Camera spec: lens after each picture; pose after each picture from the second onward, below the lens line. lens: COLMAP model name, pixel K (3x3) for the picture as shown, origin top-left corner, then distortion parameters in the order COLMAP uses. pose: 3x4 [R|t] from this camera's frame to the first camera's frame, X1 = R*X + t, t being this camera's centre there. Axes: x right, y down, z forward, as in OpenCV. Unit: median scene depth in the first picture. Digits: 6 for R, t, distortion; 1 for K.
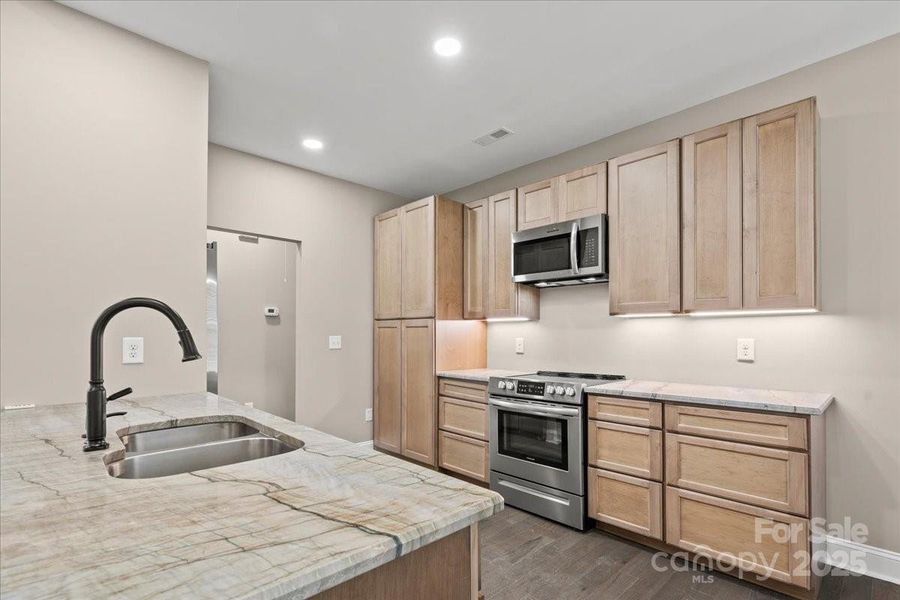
lens RADIAL K [[426.5, 0, 451.3], [0, 426.5, 330.3], [0, 0, 1]] dist [0.000949, 0.000215]
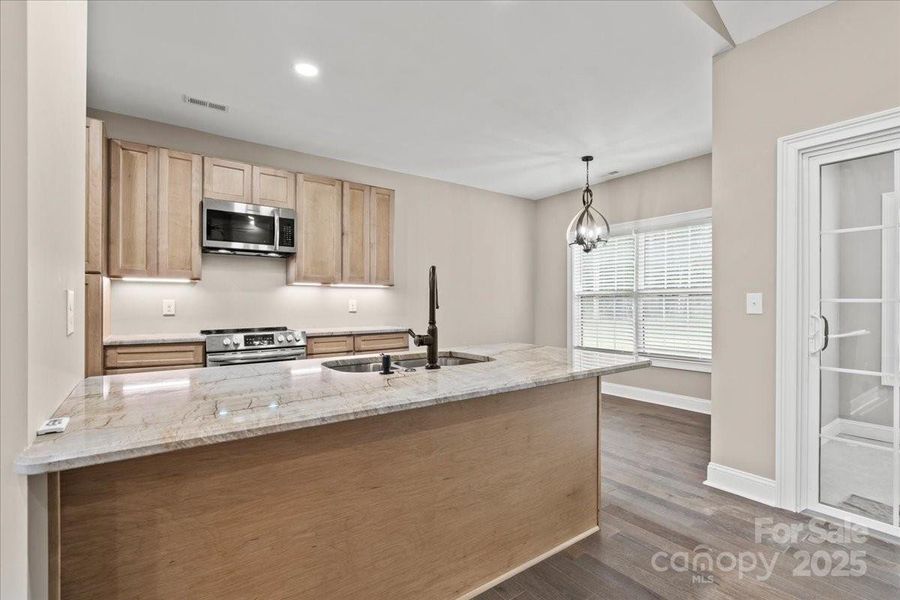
lens RADIAL K [[417.5, 0, 447.0], [0, 417.5, 303.9], [0, 0, 1]] dist [0.001567, 0.000136]
pose [[0.147420, -0.003728, 0.989067, -0.920339], [-0.011663, 0.999917, 0.005507, 0.020371], [-0.989005, -0.012347, 0.147364, 0.301729]]
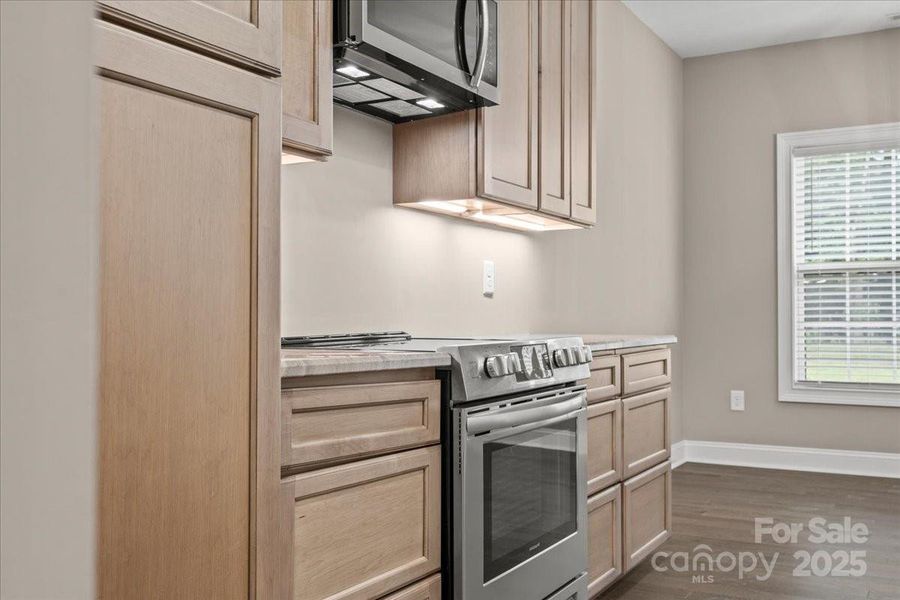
lens RADIAL K [[931.3, 0, 450.0], [0, 931.3, 300.0], [0, 0, 1]] dist [0.015534, 0.005150]
pose [[-0.290475, 0.014786, 0.956768, -0.594898], [-0.015964, 0.999667, -0.020296, 0.098742], [-0.956749, -0.021169, -0.290142, 1.322495]]
